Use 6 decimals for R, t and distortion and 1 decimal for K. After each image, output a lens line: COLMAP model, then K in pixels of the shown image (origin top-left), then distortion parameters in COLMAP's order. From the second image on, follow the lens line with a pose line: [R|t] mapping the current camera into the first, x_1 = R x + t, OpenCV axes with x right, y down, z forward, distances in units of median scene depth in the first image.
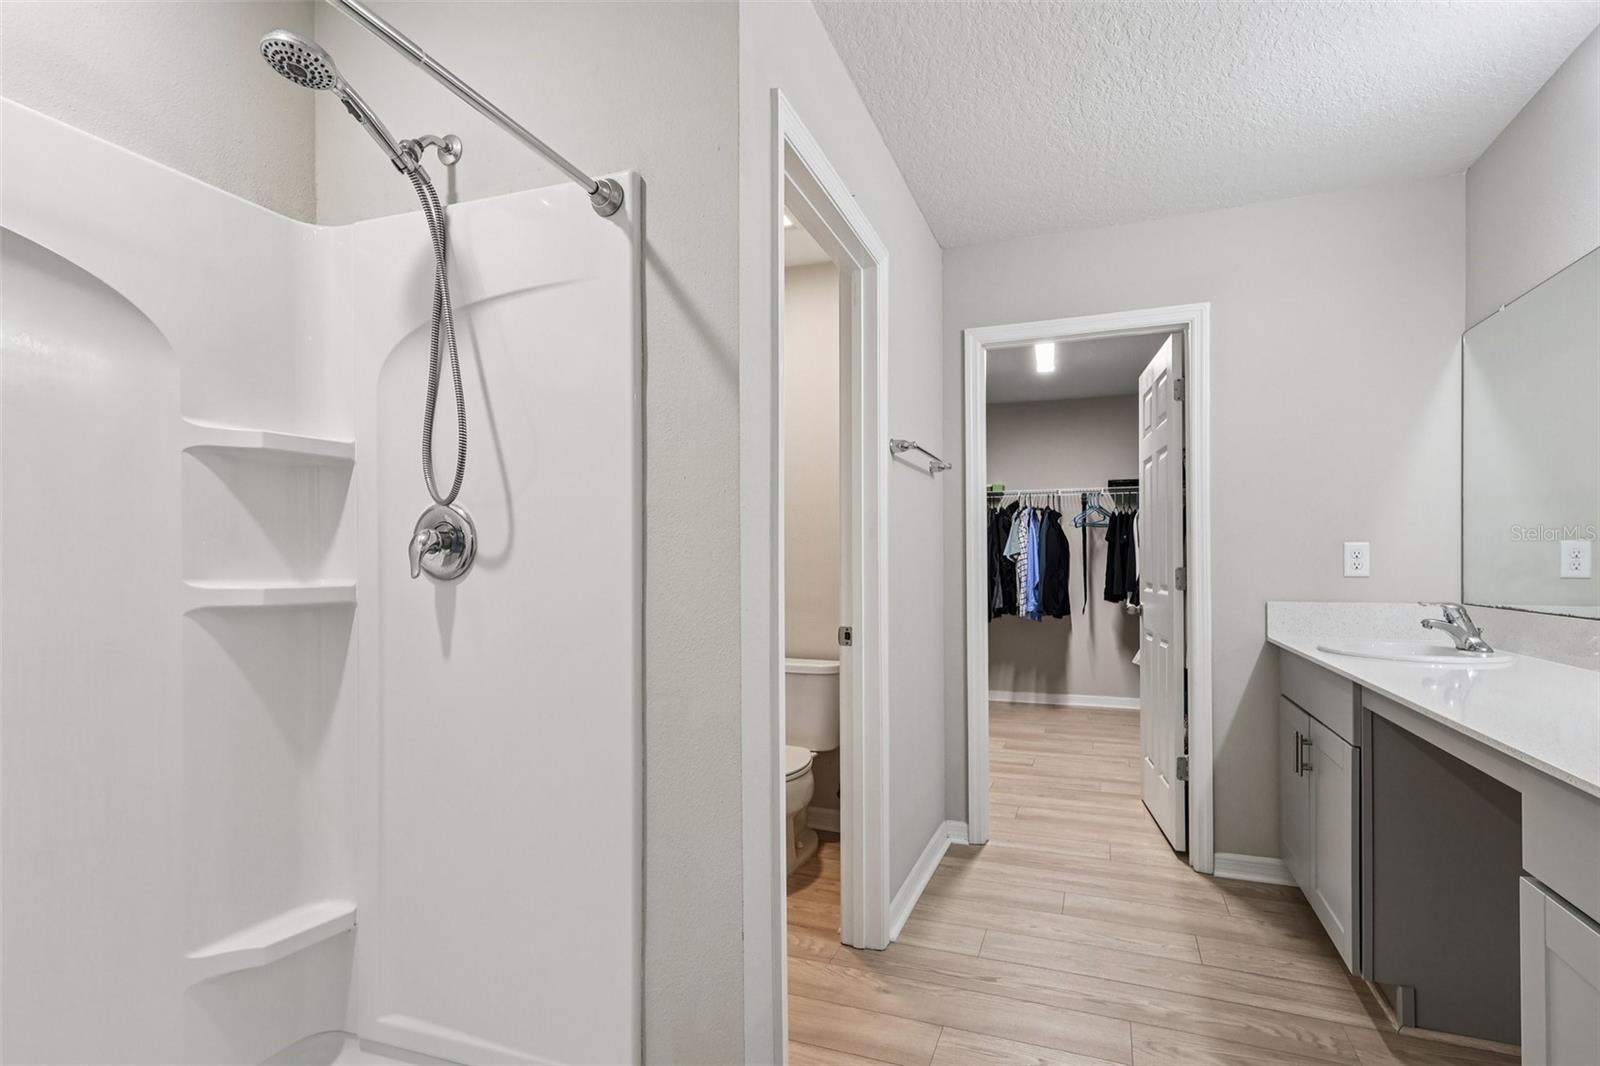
lens RADIAL K [[791.1, 0, 804.7], [0, 791.1, 540.3], [0, 0, 1]] dist [0.014001, 0.000050]
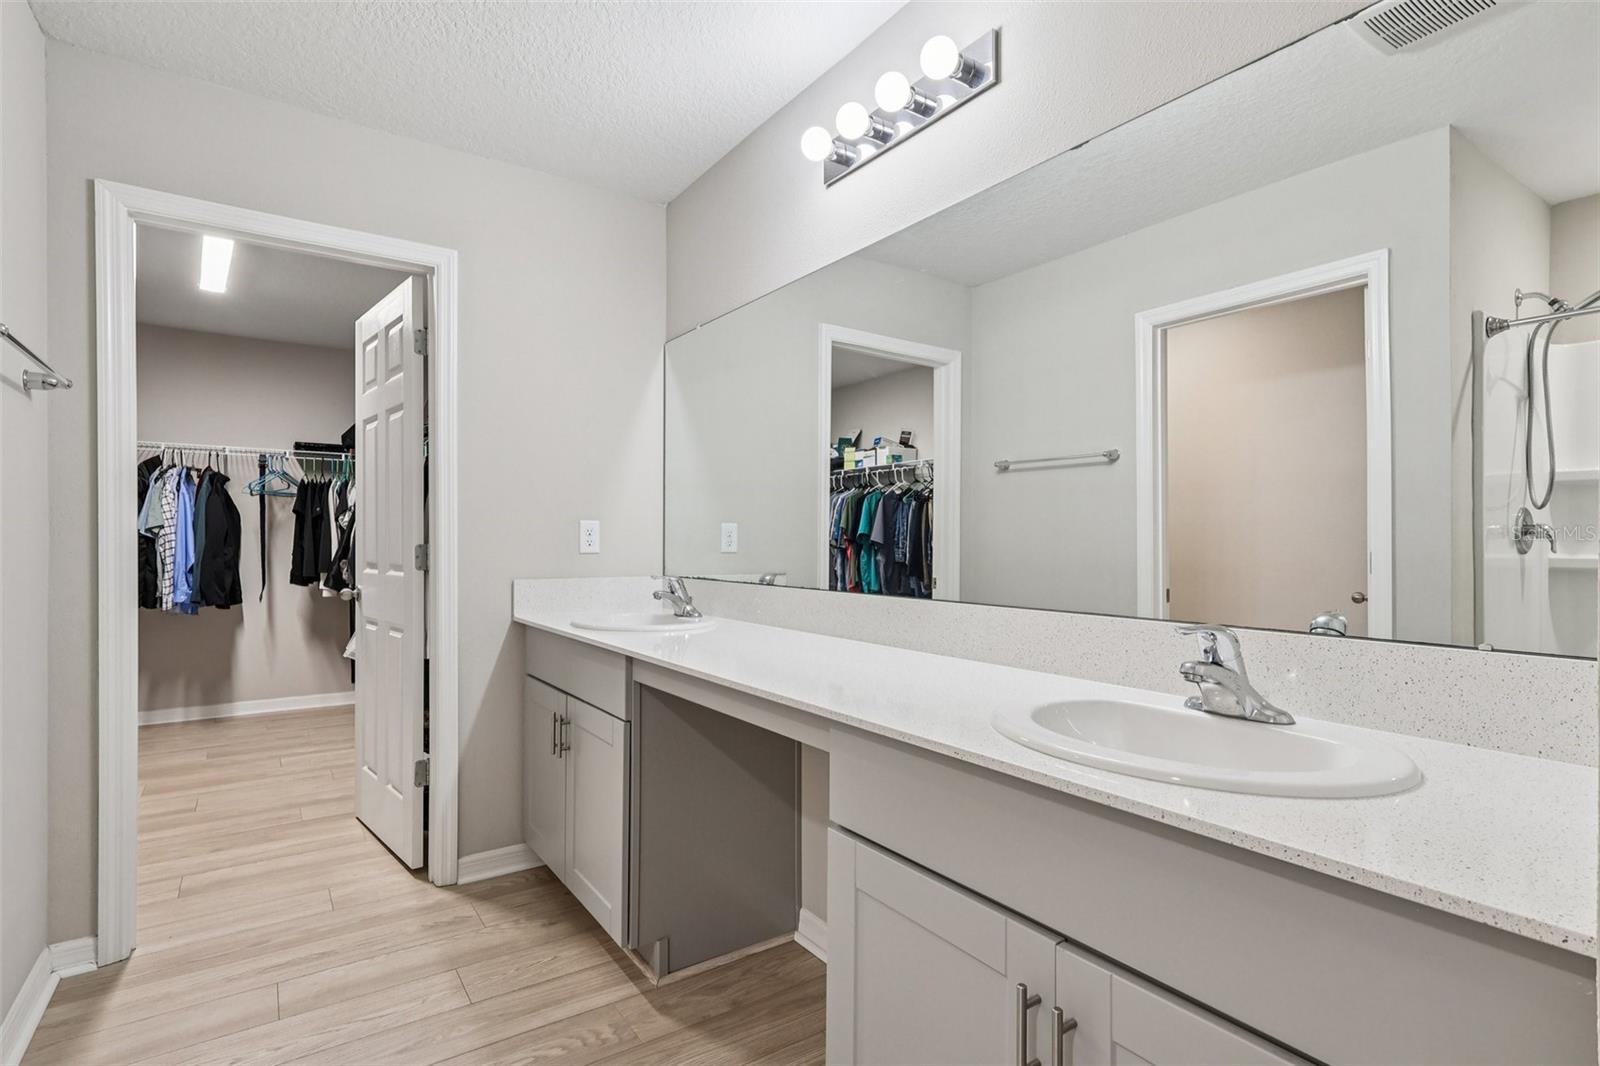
lens RADIAL K [[791.1, 0, 804.7], [0, 791.1, 540.3], [0, 0, 1]] dist [0.014001, 0.000050]
pose [[0.572410, 0.005063, 0.819952, -0.003225], [-0.028094, 0.999515, 0.013441, 0.005877], [-0.819486, -0.030729, 0.572275, 0.151421]]
